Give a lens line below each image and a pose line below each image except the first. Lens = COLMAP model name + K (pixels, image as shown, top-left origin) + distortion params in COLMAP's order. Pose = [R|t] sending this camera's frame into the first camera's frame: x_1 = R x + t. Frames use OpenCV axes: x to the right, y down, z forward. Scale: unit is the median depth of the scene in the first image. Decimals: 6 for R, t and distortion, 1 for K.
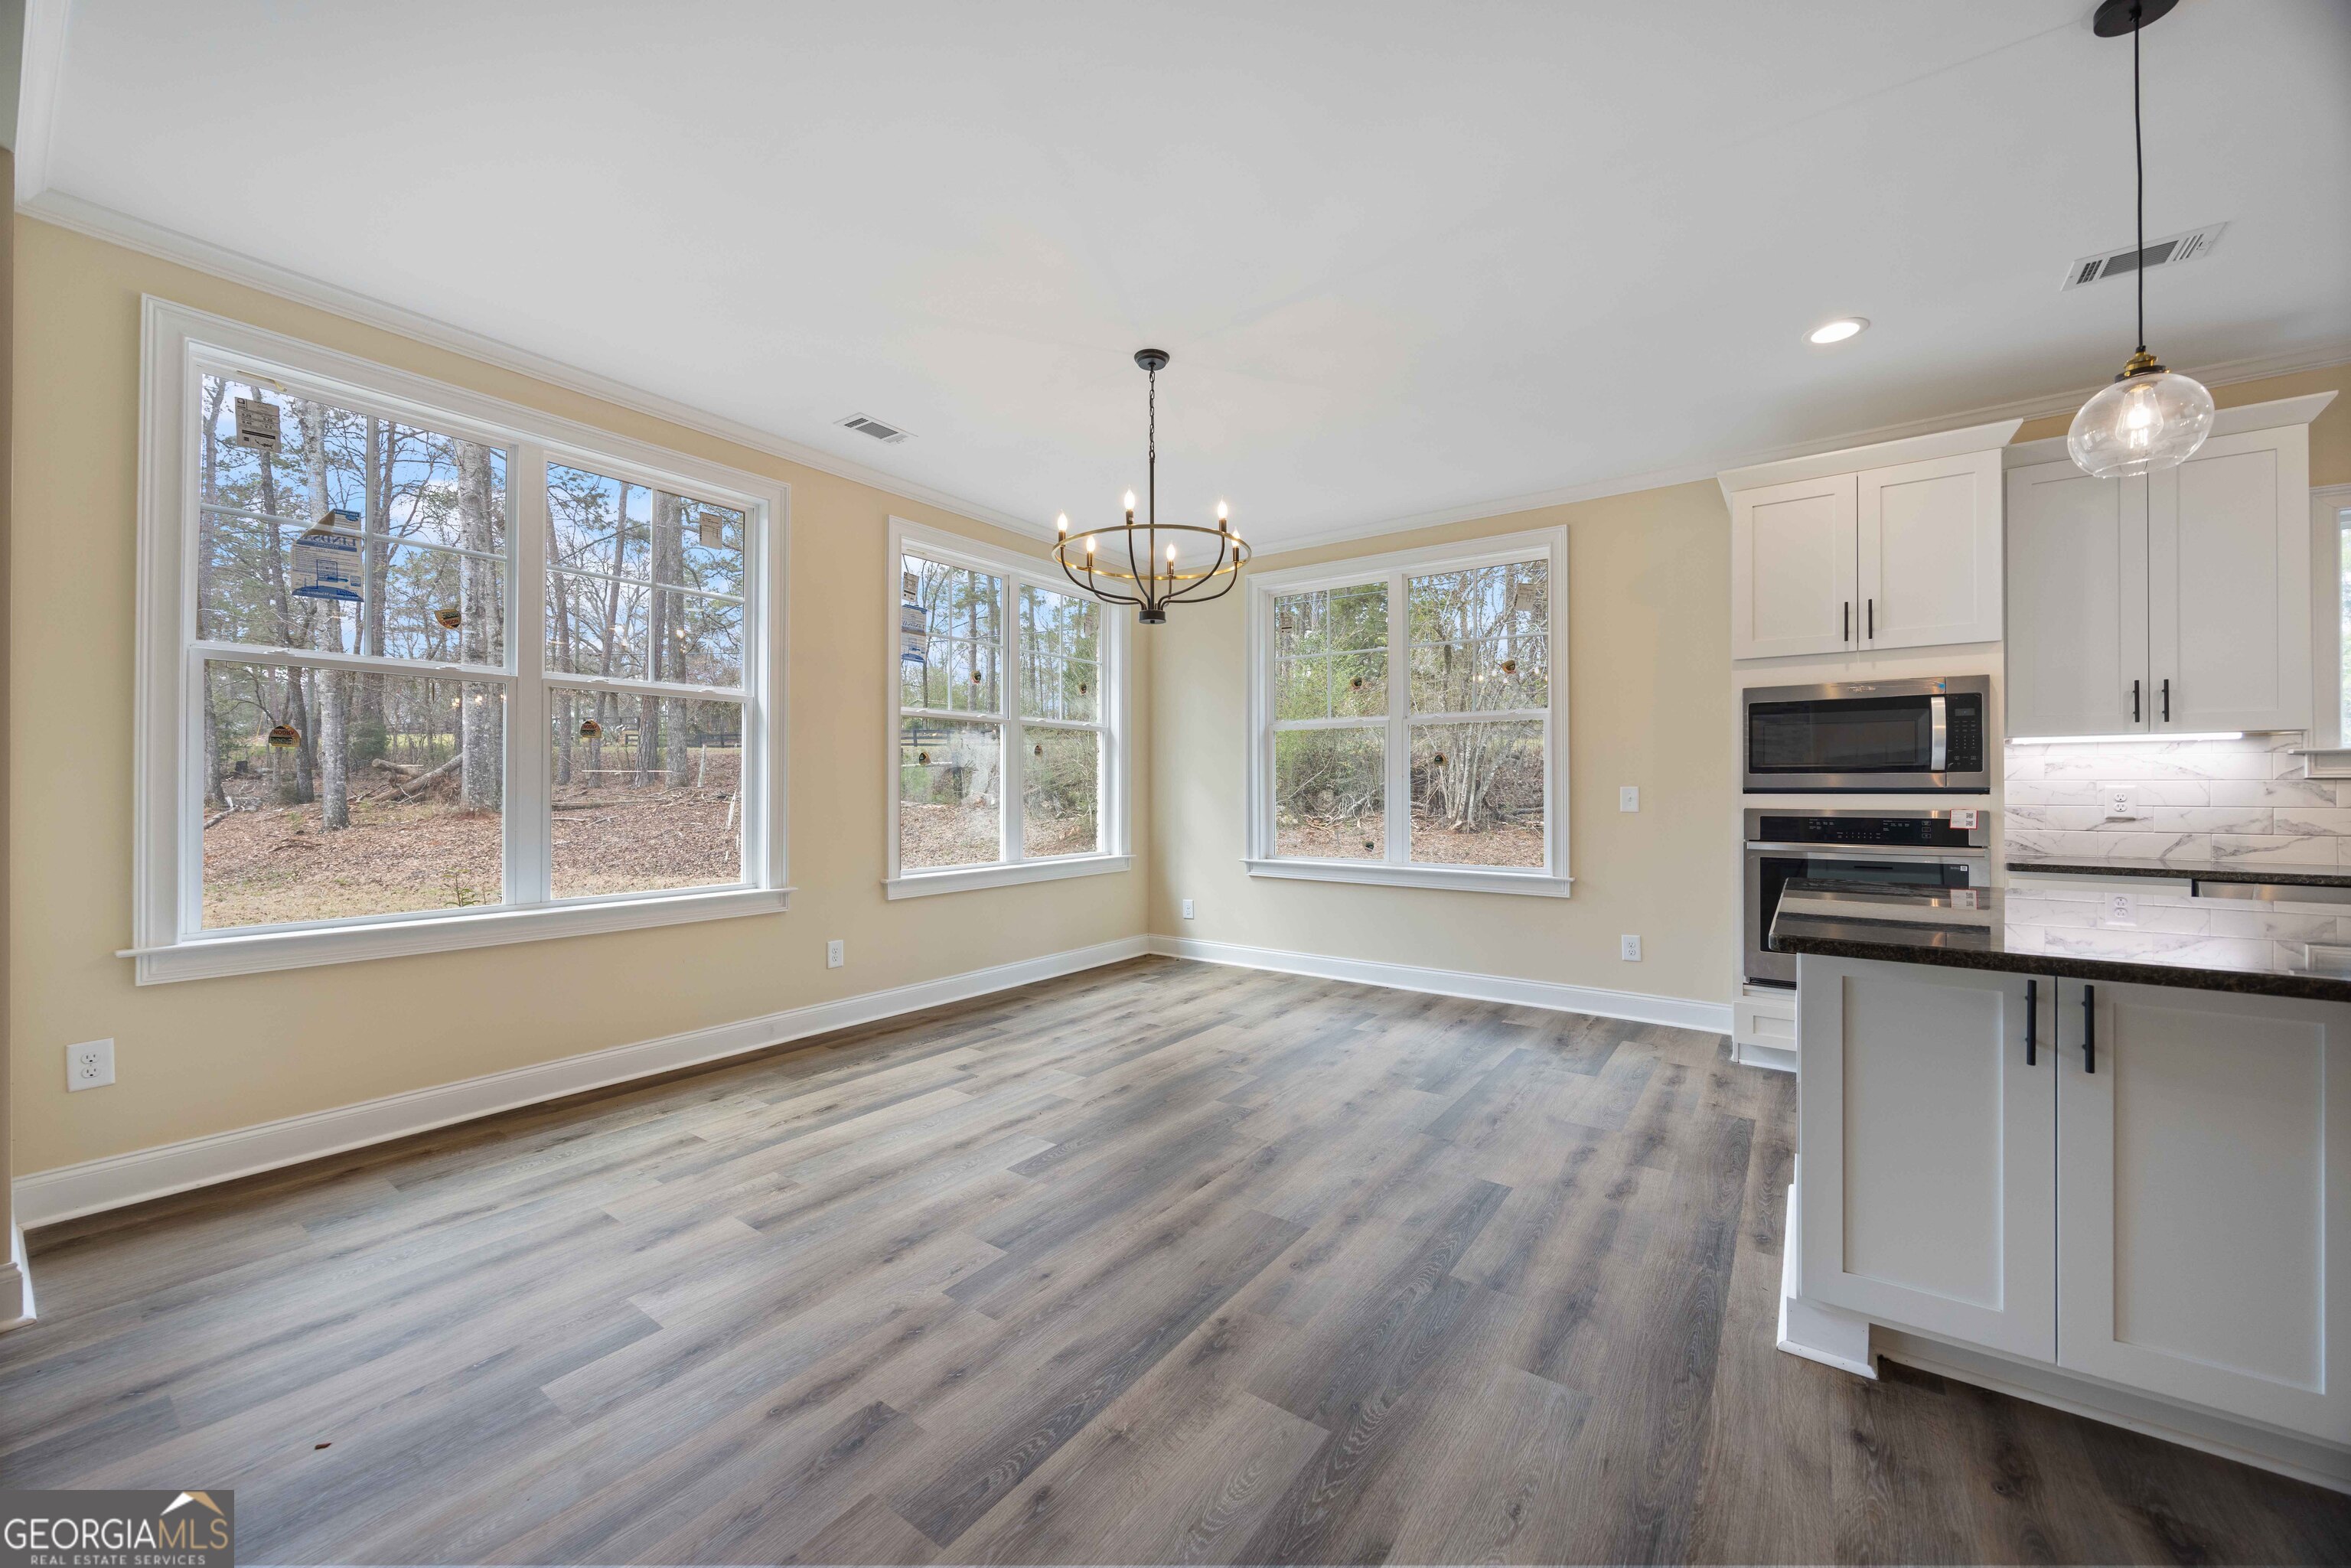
lens RADIAL K [[880.2, 0, 1157.4], [0, 880.2, 783.9], [0, 0, 1]] dist [-0.002367, -0.000015]
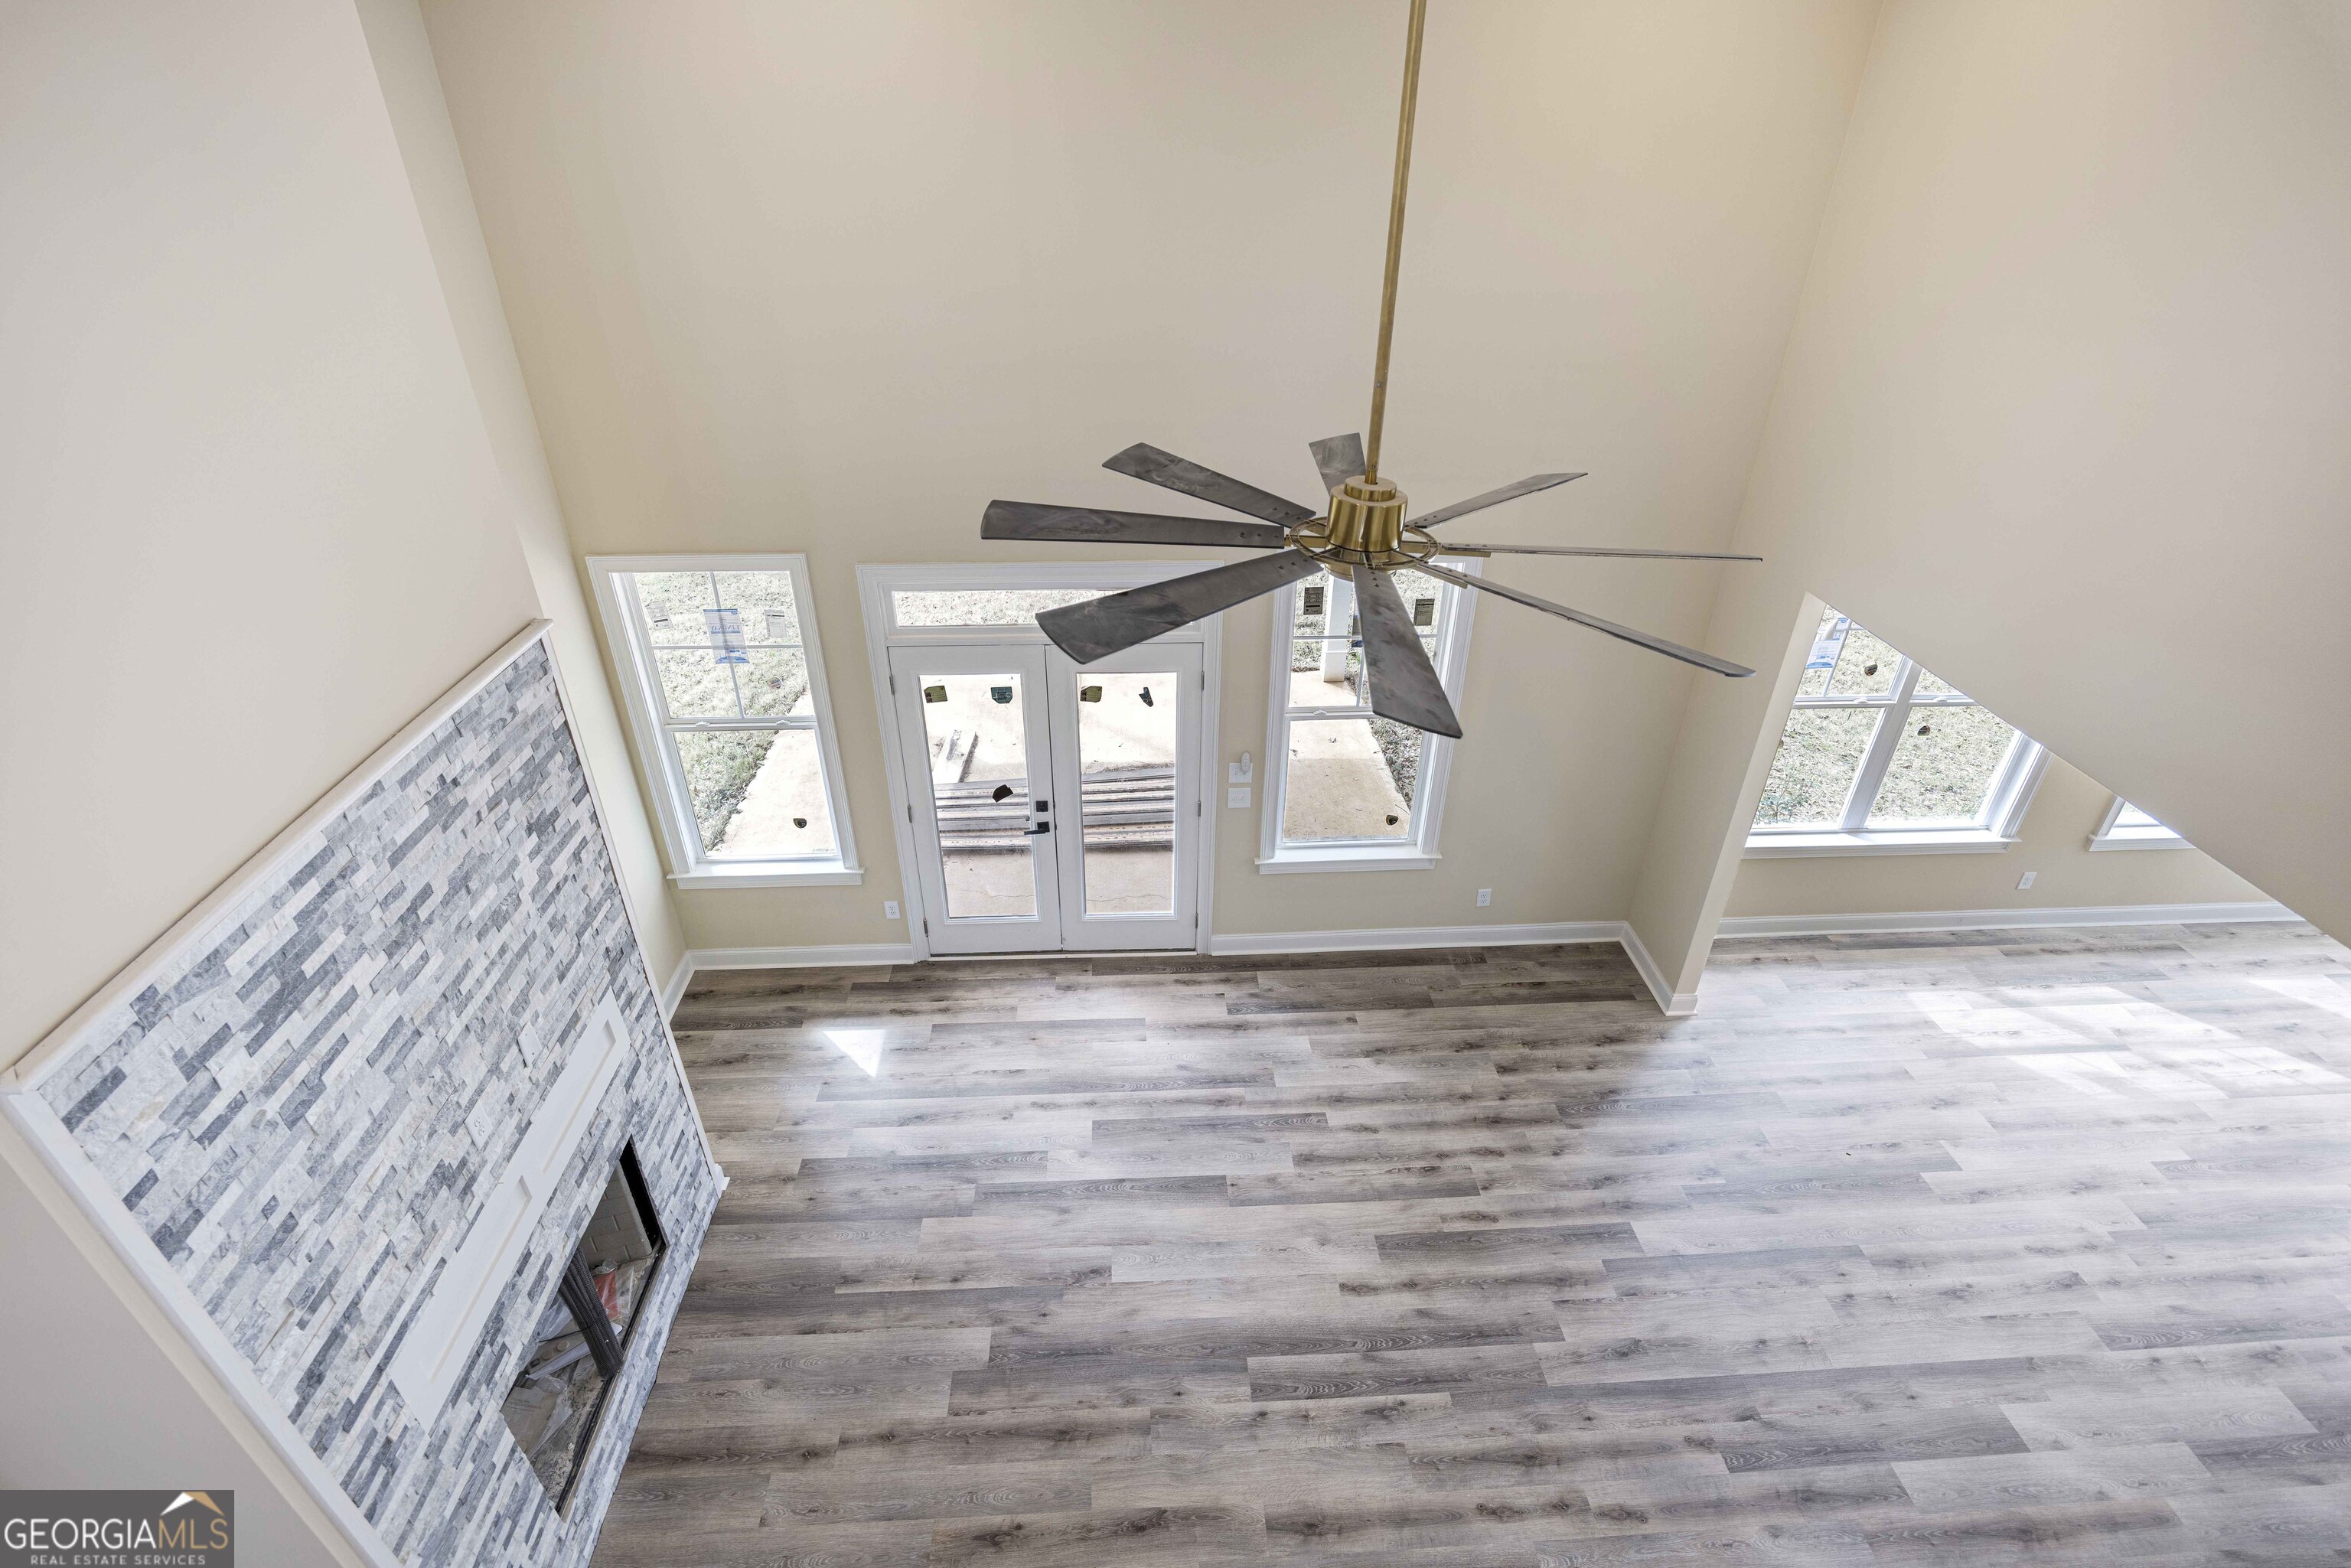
lens RADIAL K [[1067.0, 0, 1211.0], [0, 1067.0, 774.5], [0, 0, 1]] dist [-0.011155, 0.000327]
pose [[0.657941, 0.399377, -0.638444, -0.291035], [-0.024560, 0.858718, 0.511859, -0.937049], [0.752669, -0.321093, 0.574795, -0.993343]]
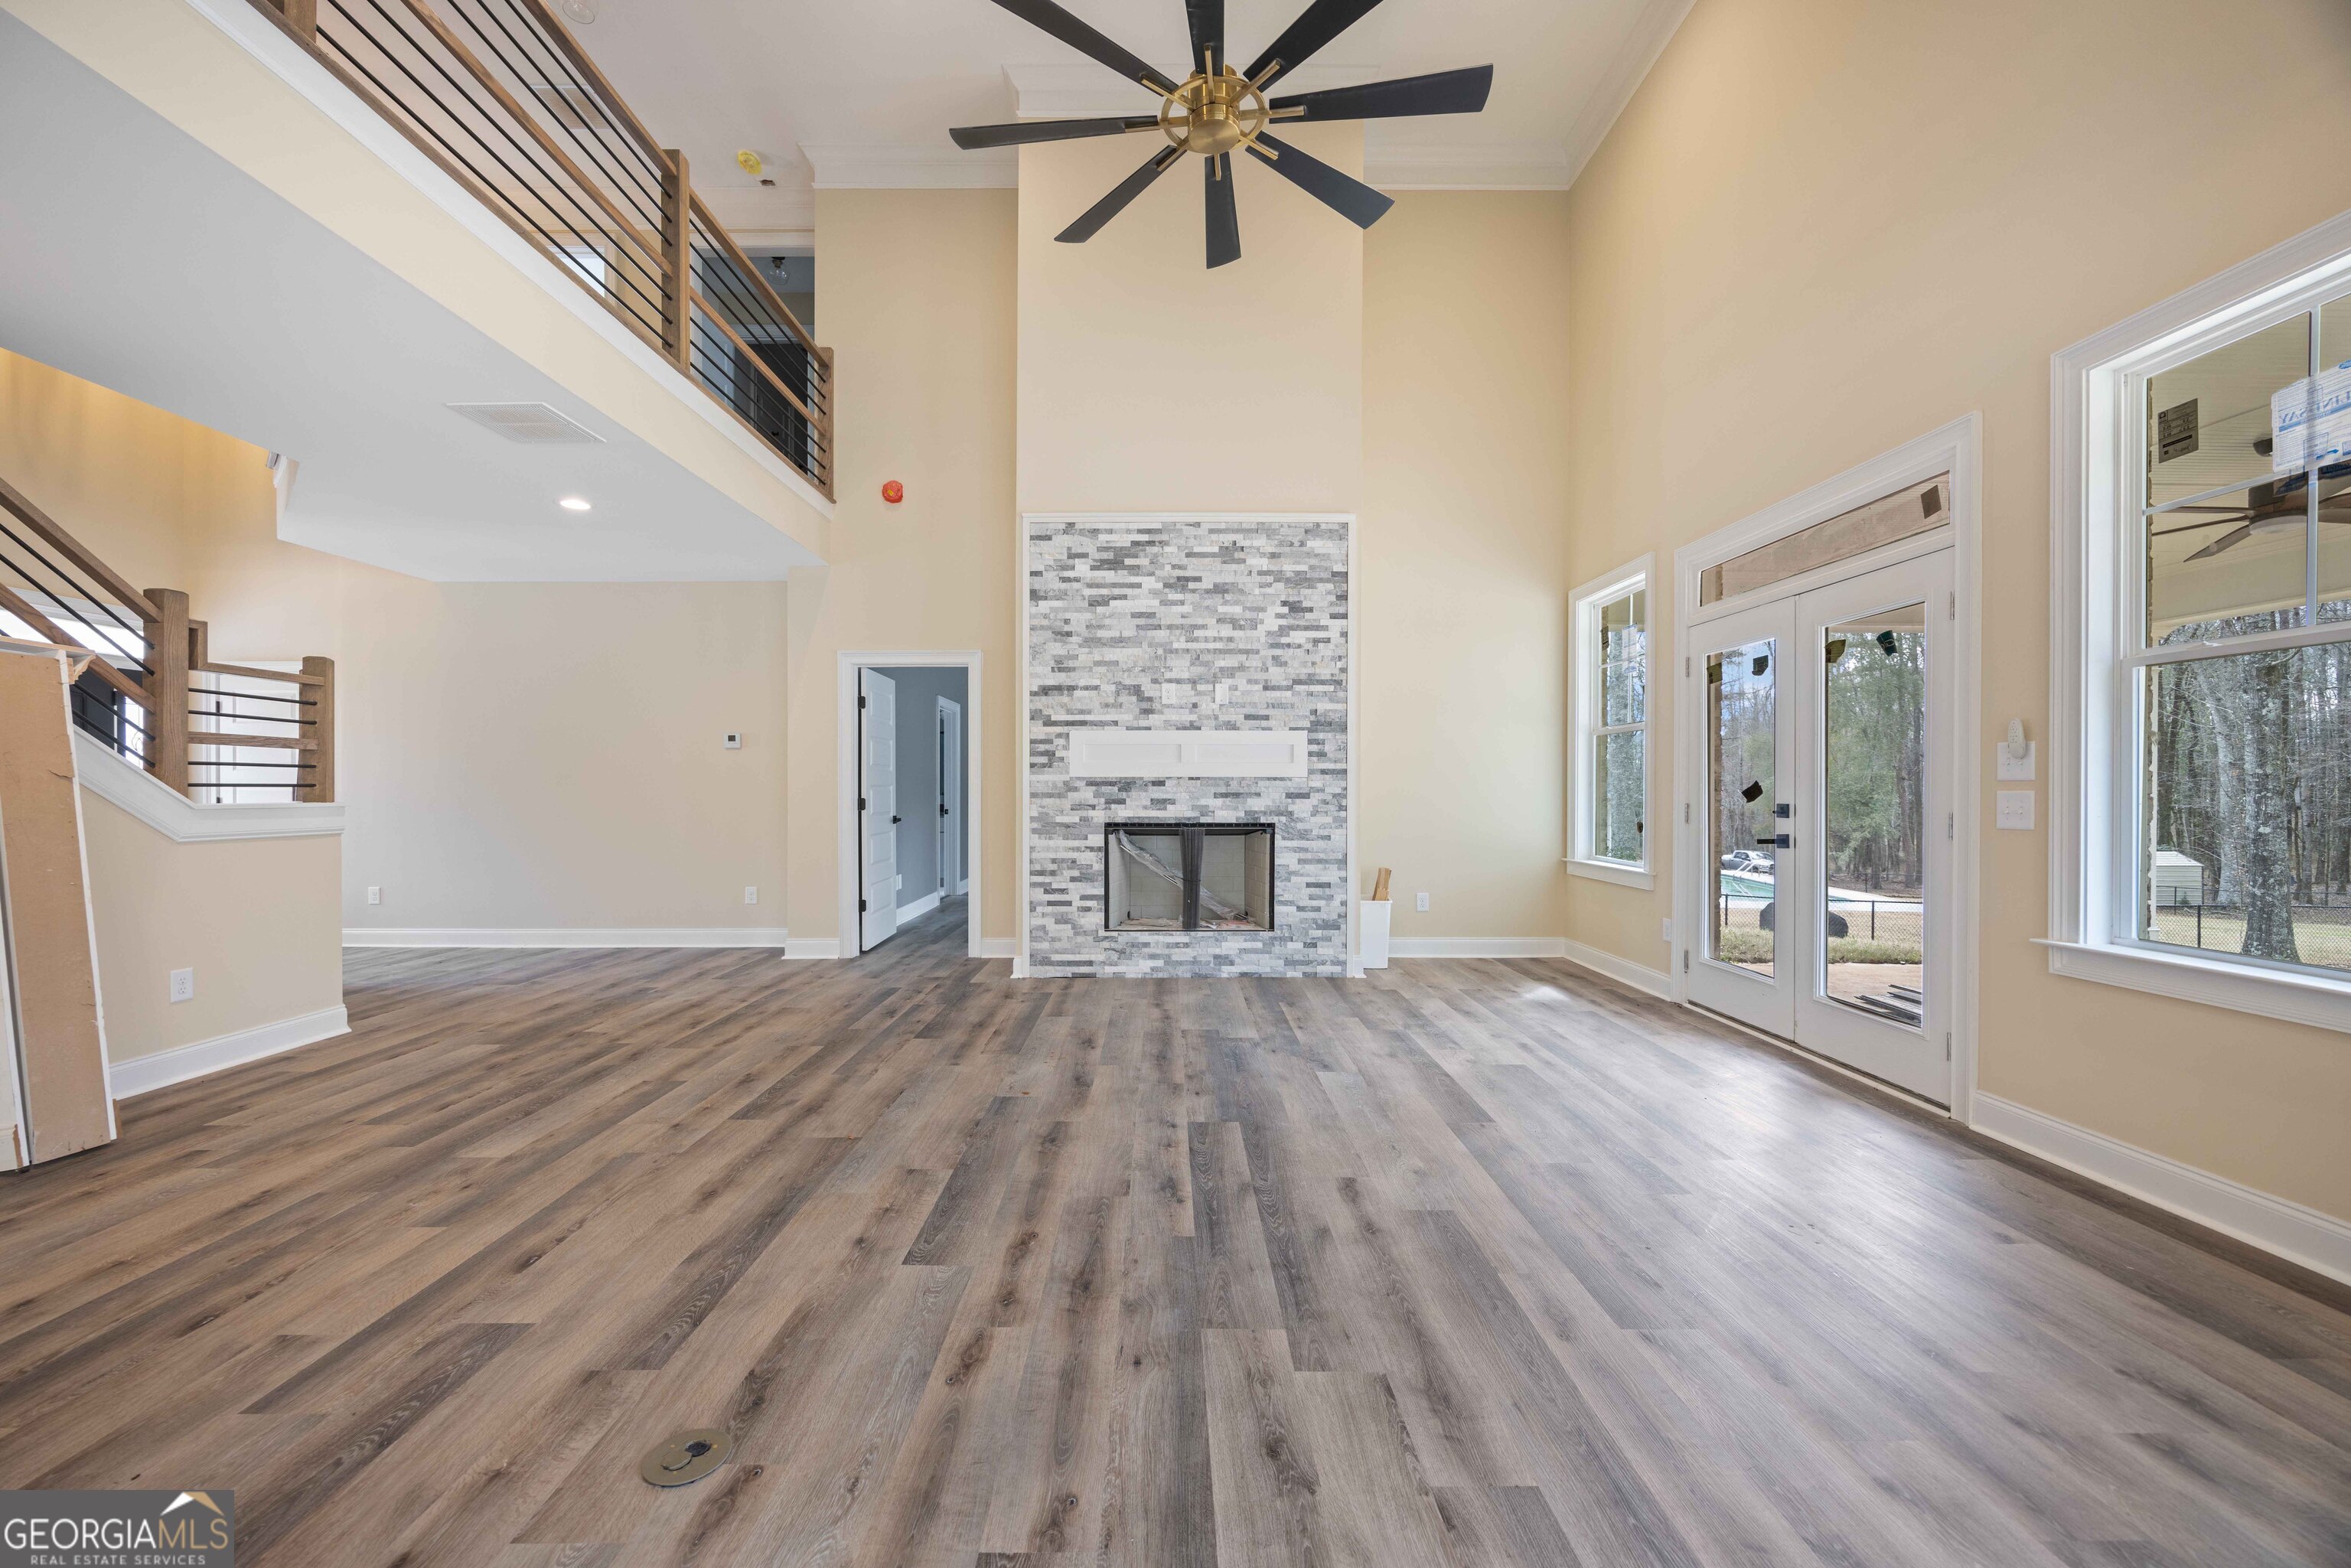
lens RADIAL K [[898.3, 0, 1153.4], [0, 898.3, 793.4], [0, 0, 1]] dist [-0.003456, 0.000116]
pose [[-0.803896, 0.003517, -0.594760, -0.173749], [0.004466, 0.999990, -0.000123, 0.002123], [0.594753, -0.002755, -0.803904, 0.276499]]
